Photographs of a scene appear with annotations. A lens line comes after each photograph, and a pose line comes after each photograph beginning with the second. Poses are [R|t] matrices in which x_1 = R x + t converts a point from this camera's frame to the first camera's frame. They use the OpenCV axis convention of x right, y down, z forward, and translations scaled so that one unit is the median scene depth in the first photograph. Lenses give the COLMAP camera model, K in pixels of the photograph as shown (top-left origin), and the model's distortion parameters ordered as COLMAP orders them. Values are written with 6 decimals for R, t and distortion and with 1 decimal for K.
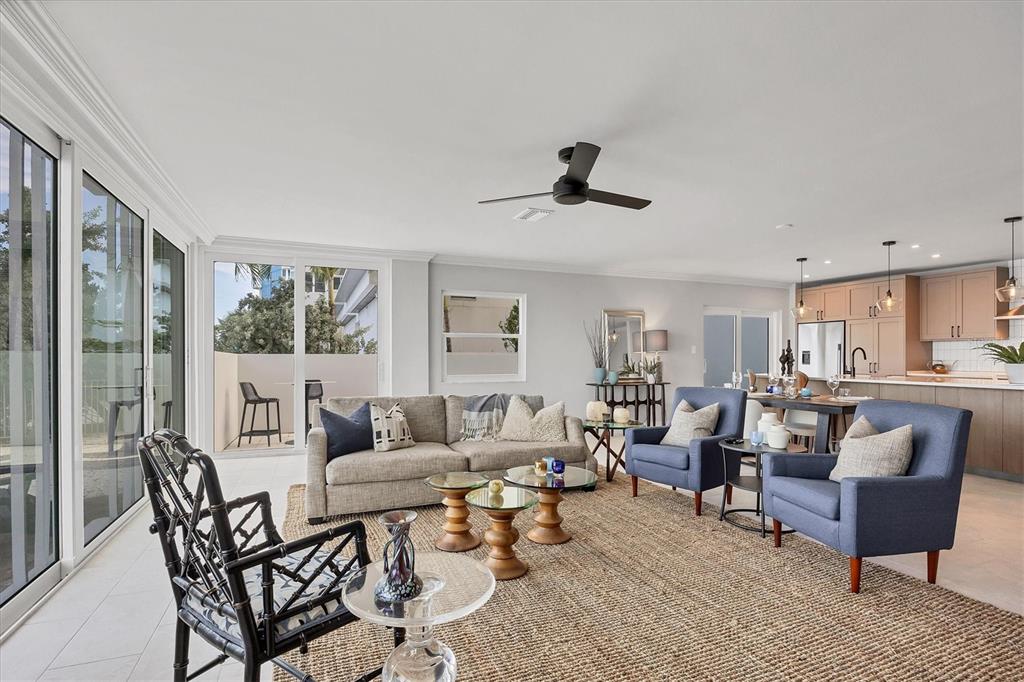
lens RADIAL K [[485.7, 0, 515.4], [0, 485.7, 354.4], [0, 0, 1]] dist [-0.001320, -0.000259]
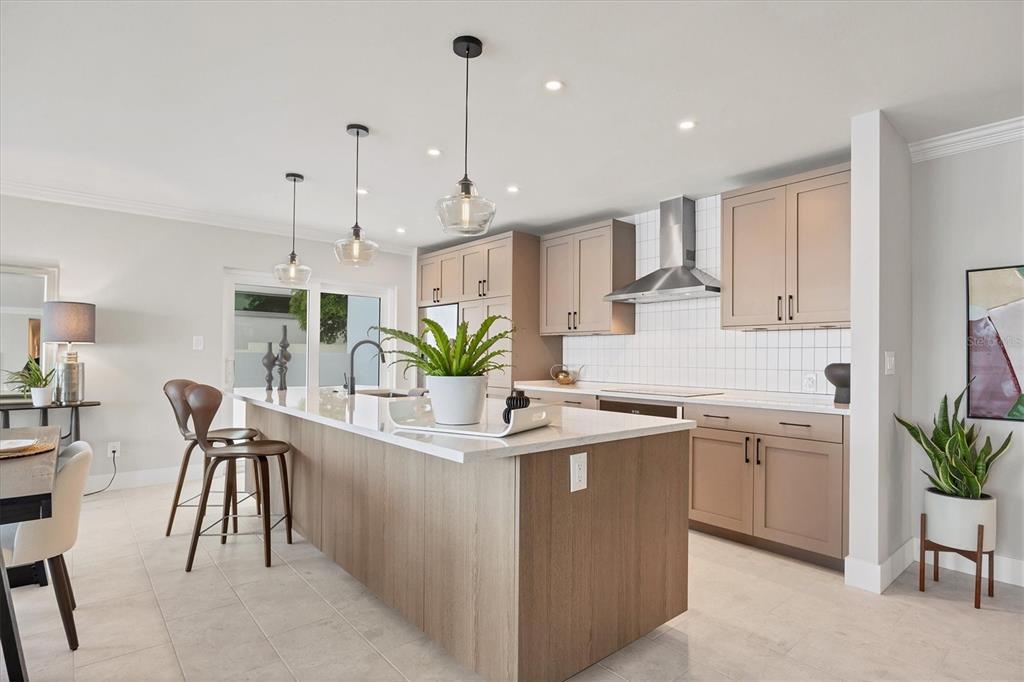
lens RADIAL K [[485.7, 0, 515.4], [0, 485.7, 354.4], [0, 0, 1]] dist [-0.001320, -0.000259]
pose [[0.966781, 0.012050, 0.255324, 0.633391], [-0.012669, 0.999919, 0.000778, -0.001196], [-0.255294, -0.003987, 0.966855, 0.376774]]
